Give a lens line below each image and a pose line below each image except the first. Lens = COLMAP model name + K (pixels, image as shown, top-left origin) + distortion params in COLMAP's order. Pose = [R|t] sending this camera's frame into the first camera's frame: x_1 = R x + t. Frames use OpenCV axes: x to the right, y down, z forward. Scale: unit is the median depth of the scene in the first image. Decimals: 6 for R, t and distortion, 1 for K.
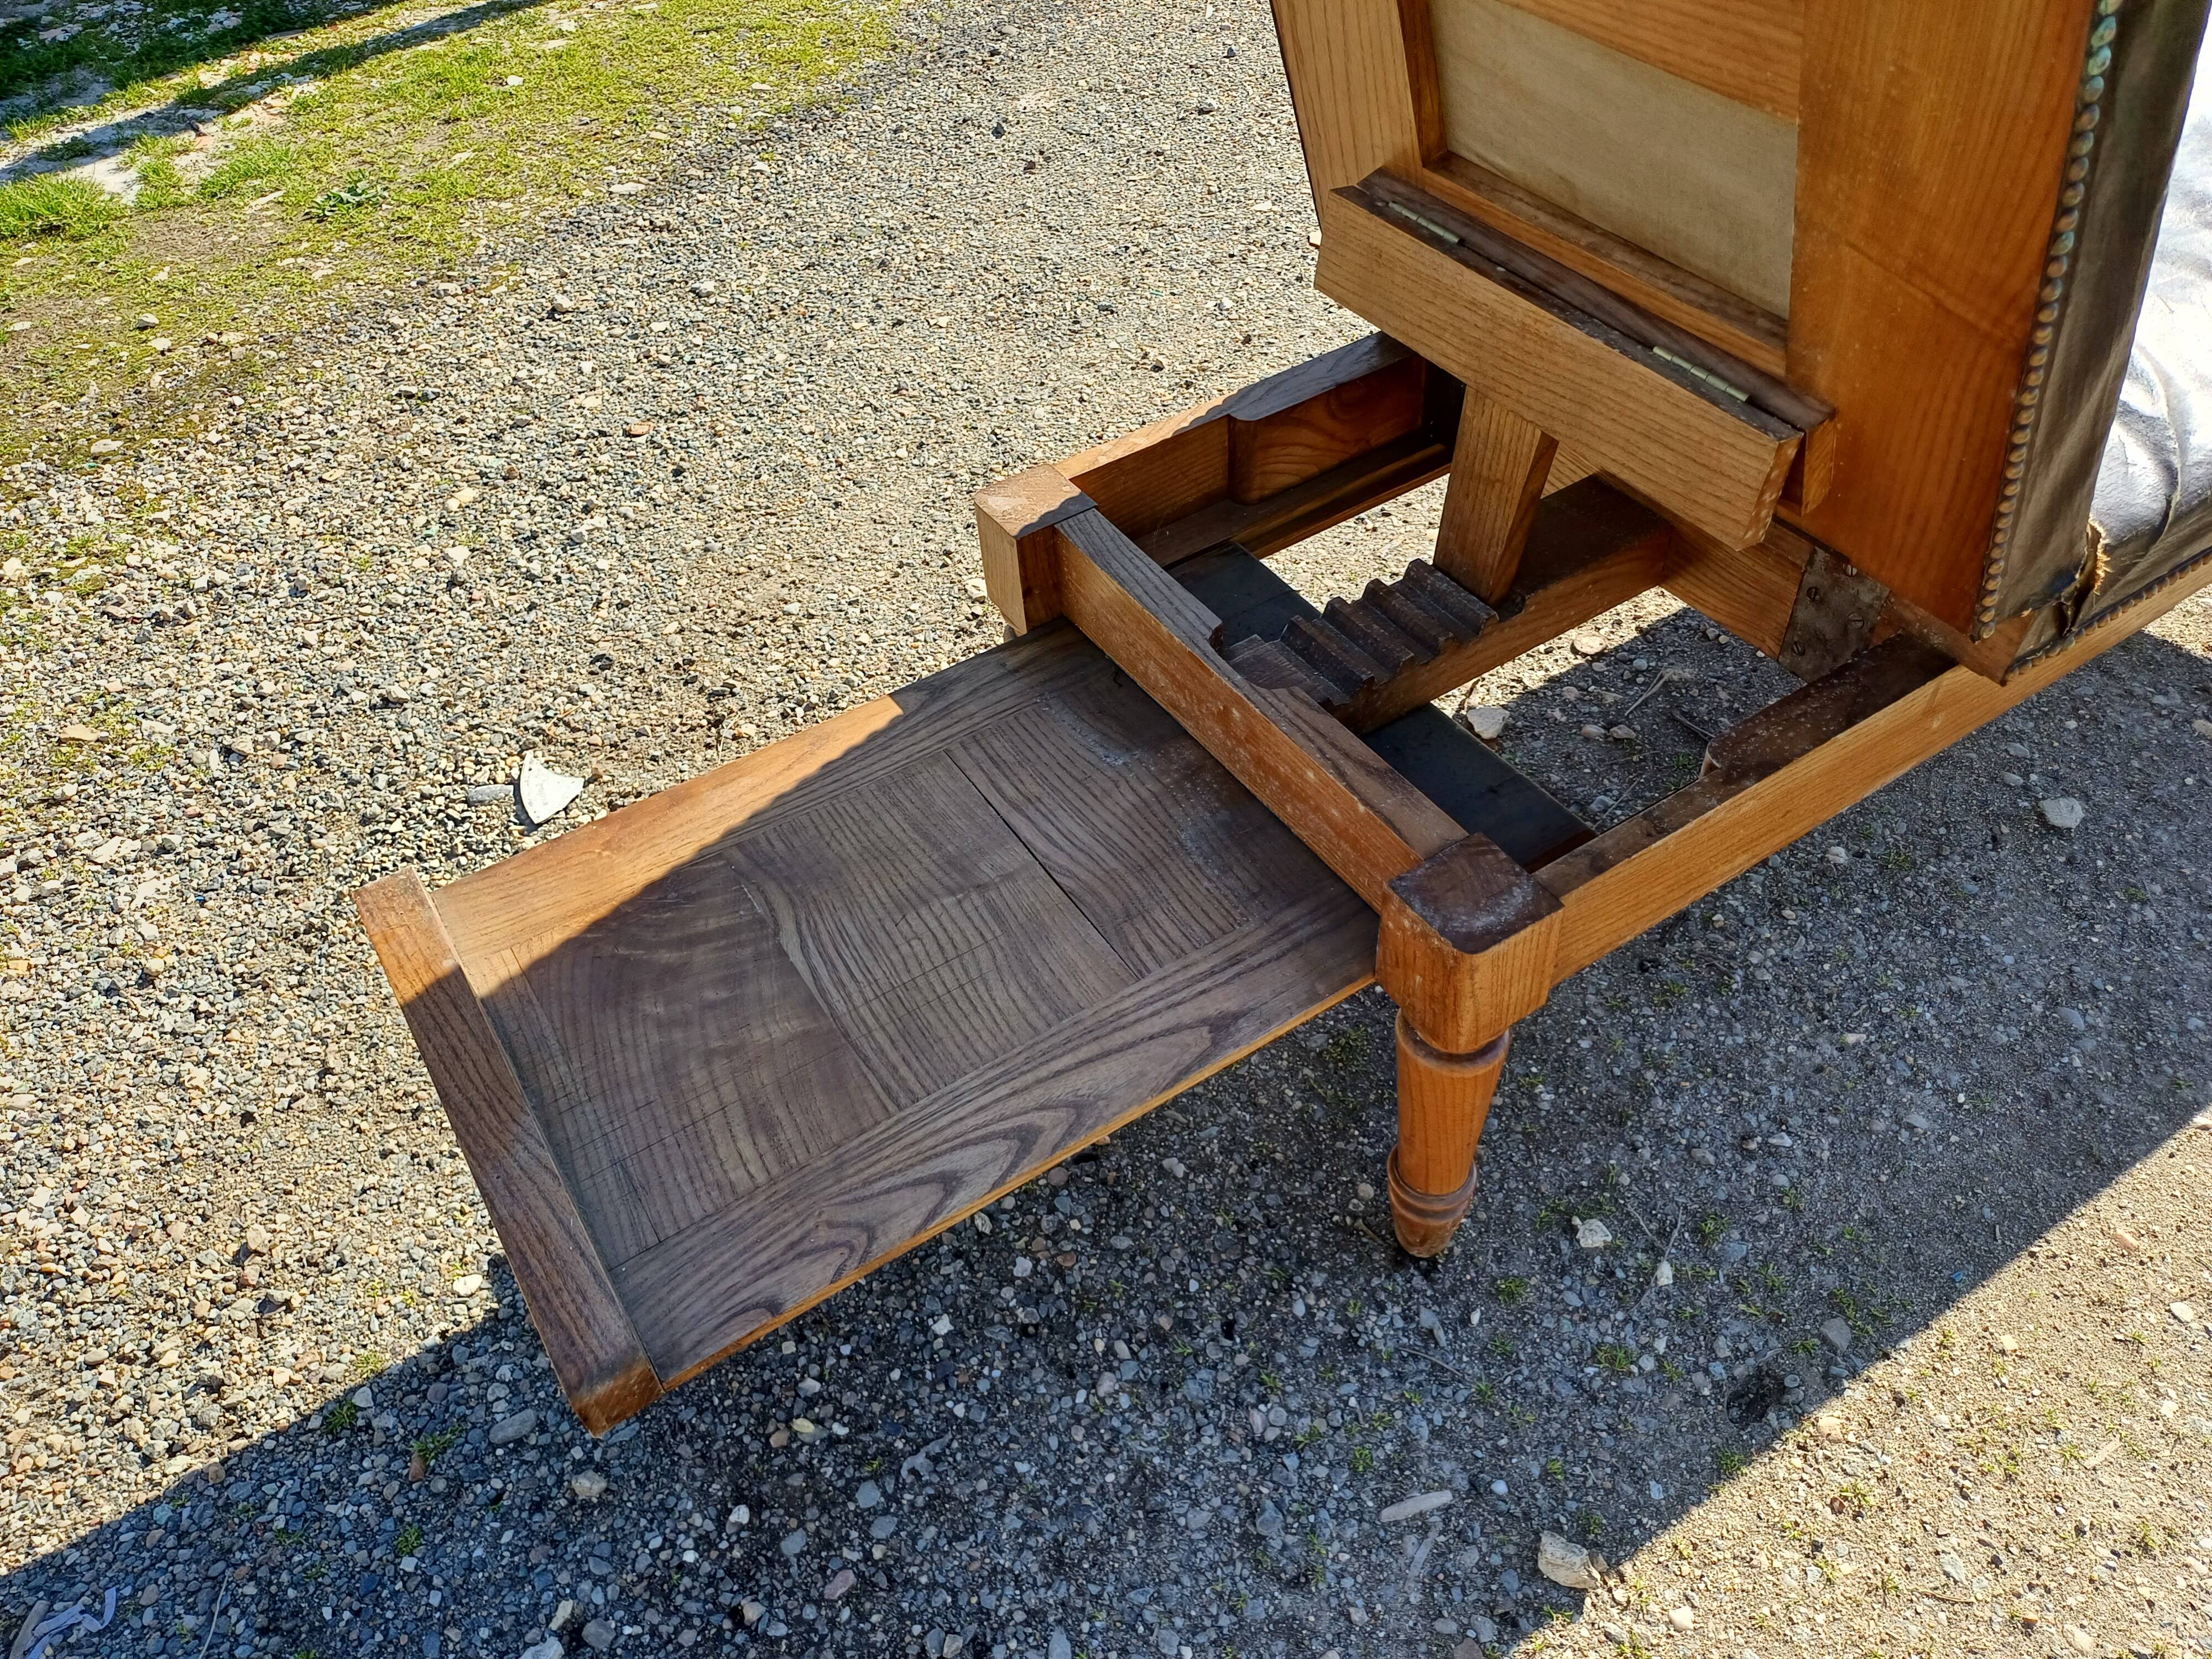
lens RADIAL K [[1653.5, 0, 1101.2], [0, 1653.5, 817.9], [0, 0, 1]] dist [0.058612, -0.053678]
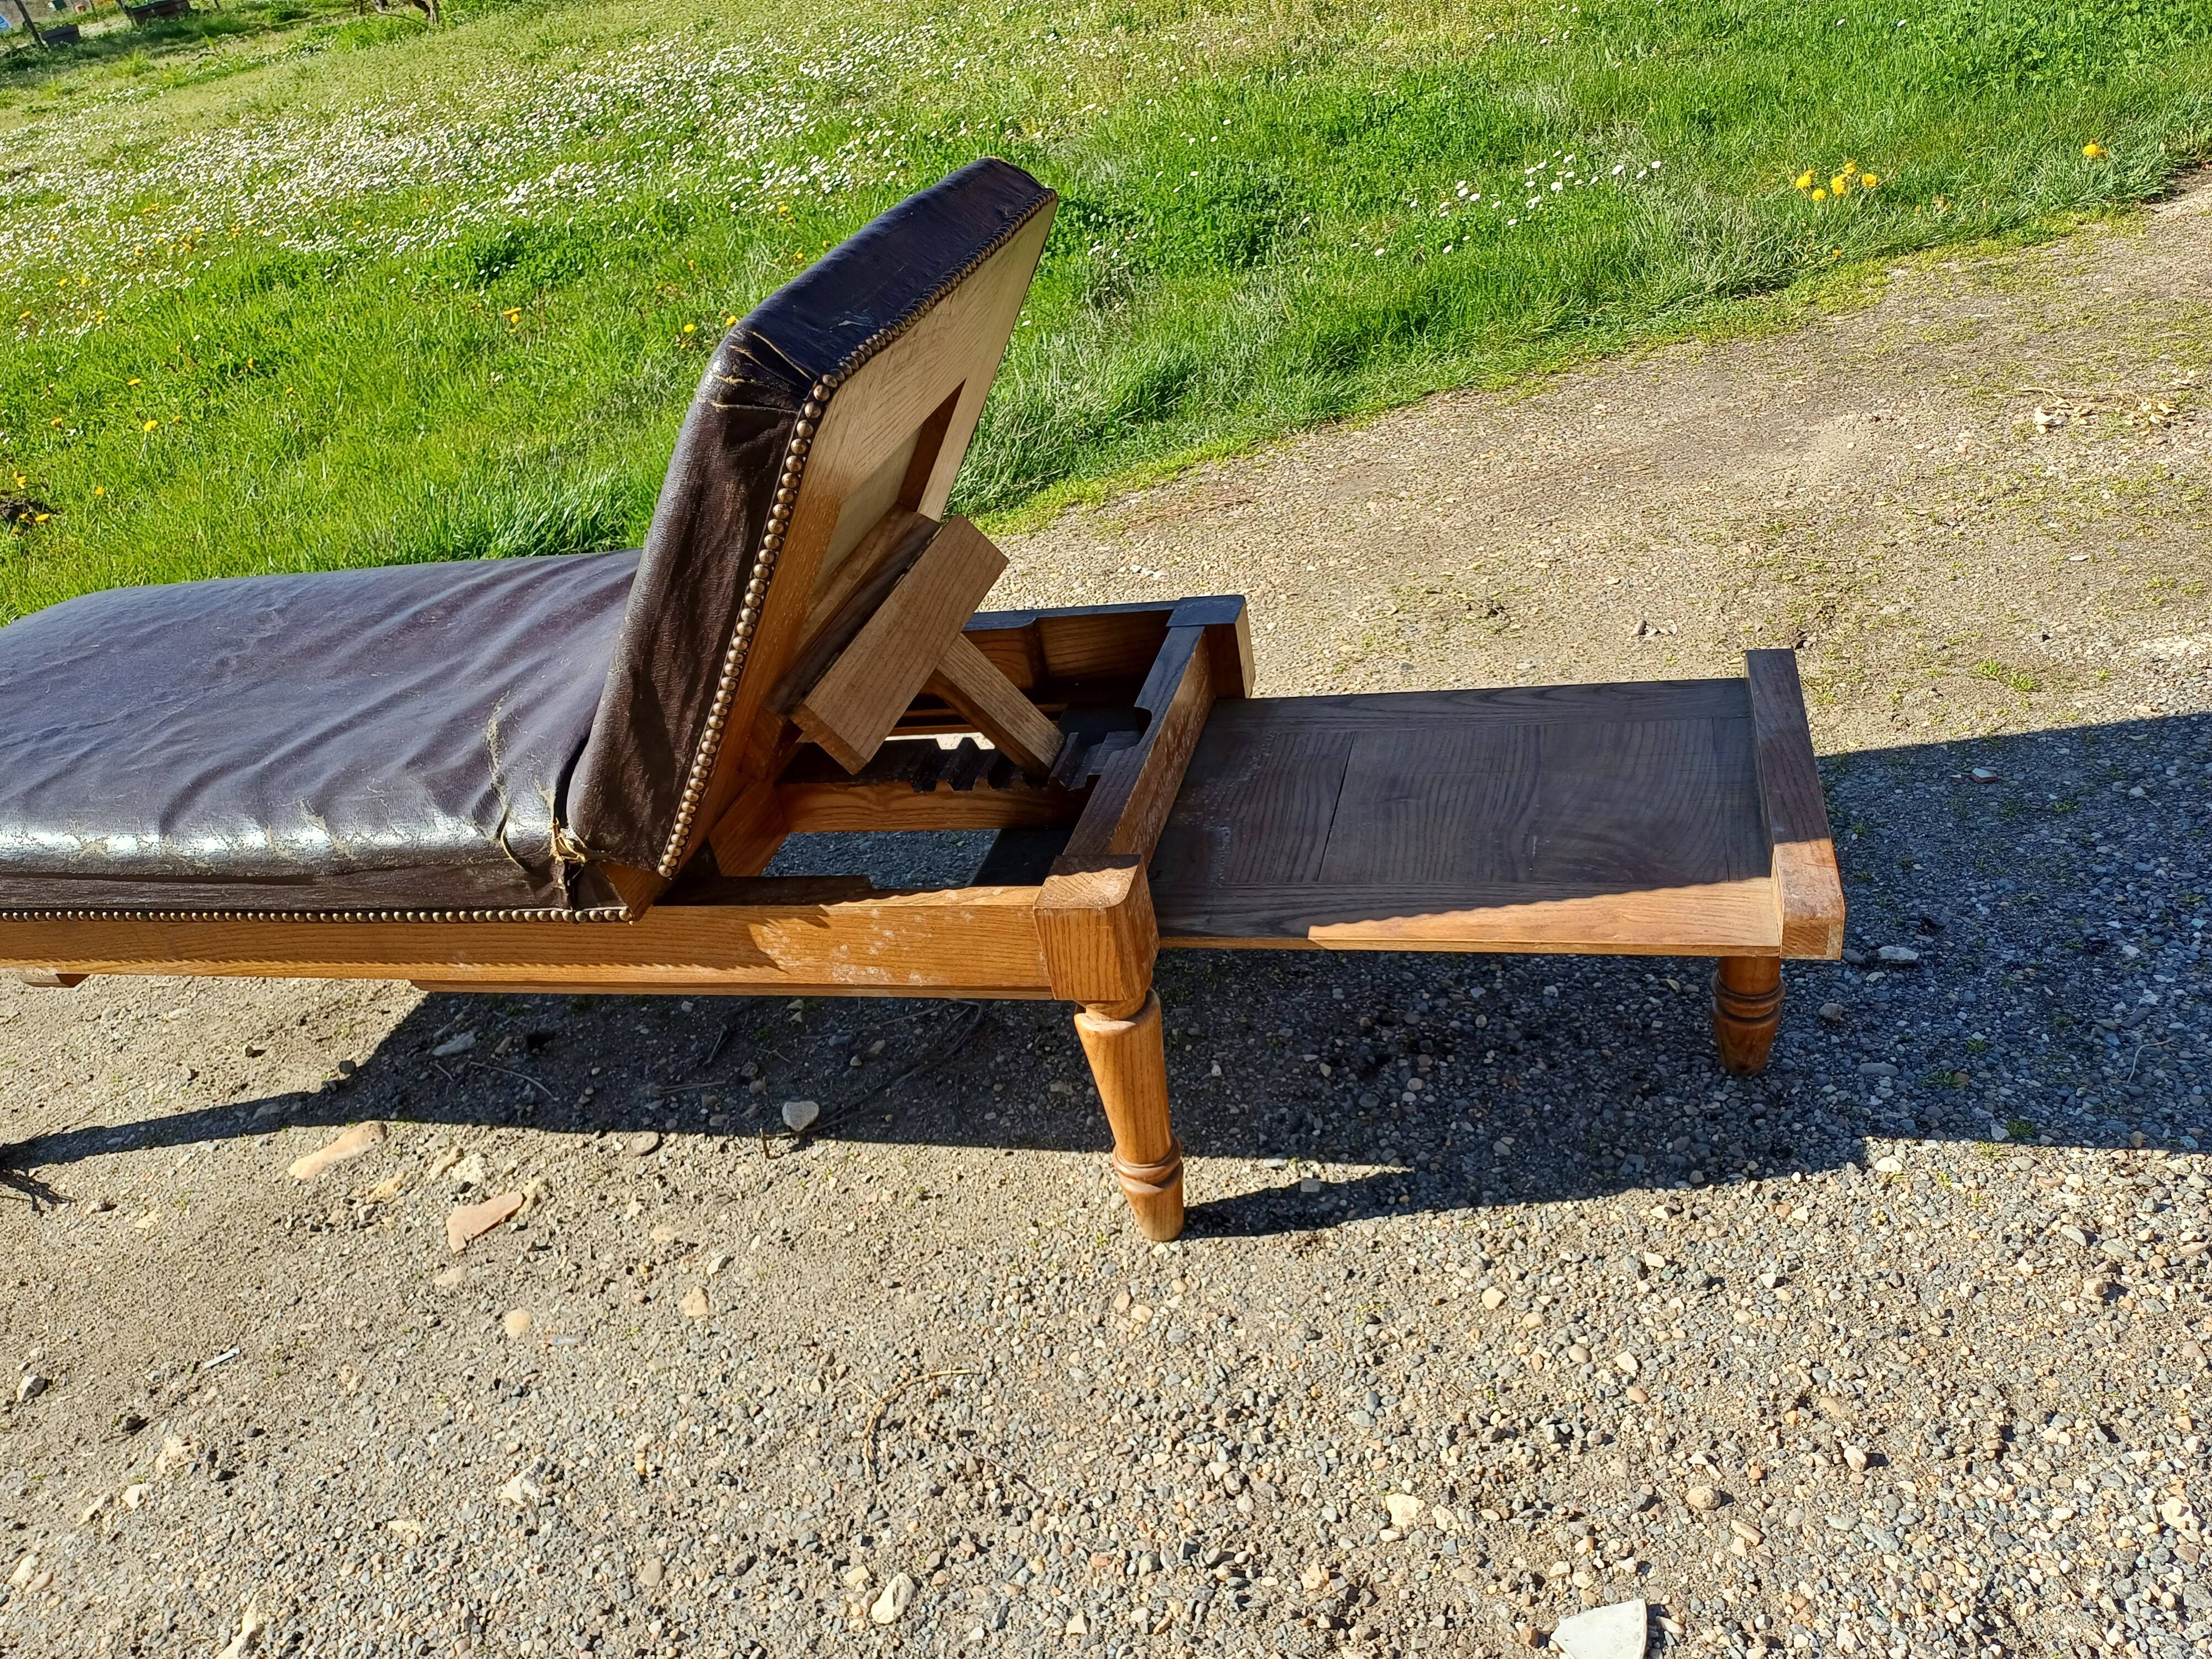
lens RADIAL K [[1653.5, 0, 1087.3], [0, 1653.5, 814.2], [0, 0, 1]] dist [0.058612, -0.053678]
pose [[-0.655525, -0.222162, 0.721756, -0.838871], [0.667415, 0.276741, 0.691354, -0.990420], [-0.353333, 0.934911, -0.033136, 1.073130]]
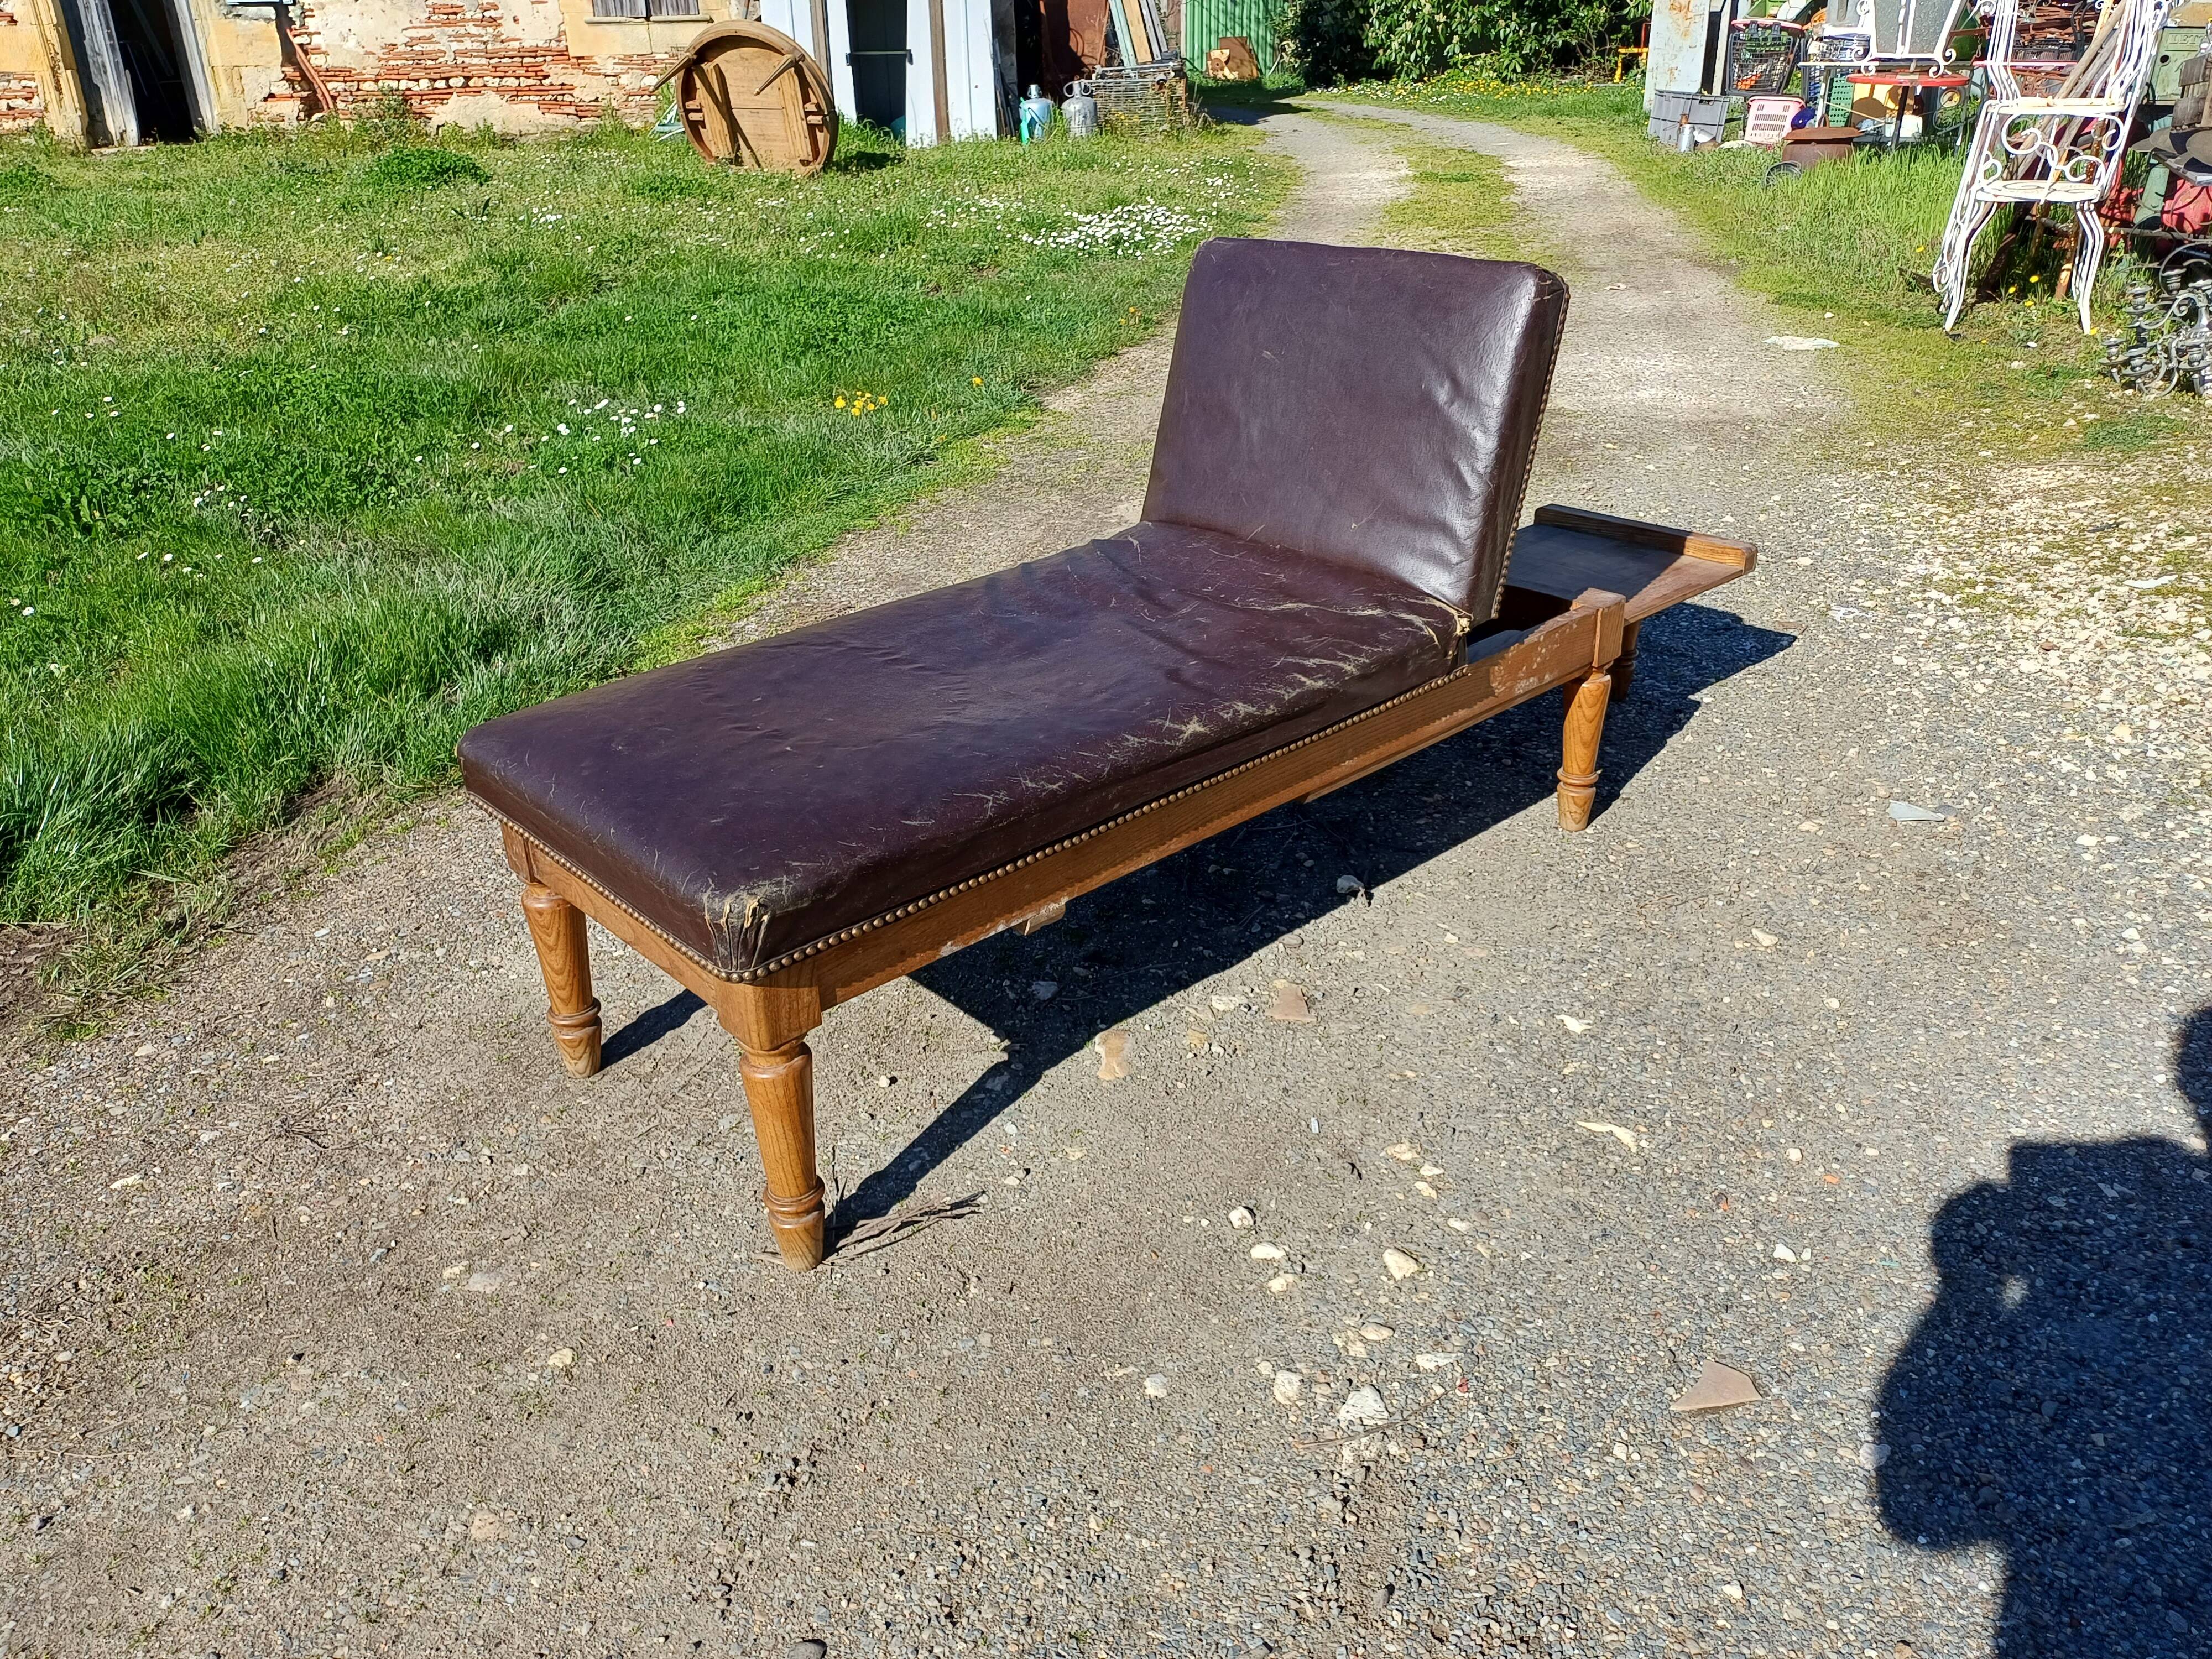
lens RADIAL K [[1653.5, 0, 1134.0], [0, 1653.5, 786.0], [0, 0, 1]] dist [0.058612, -0.053678]
pose [[-0.980719, 0.151605, -0.123311, 0.826122], [-0.066130, 0.336311, 0.939426, -2.063045], [0.183893, 0.929468, -0.319801, 1.866030]]
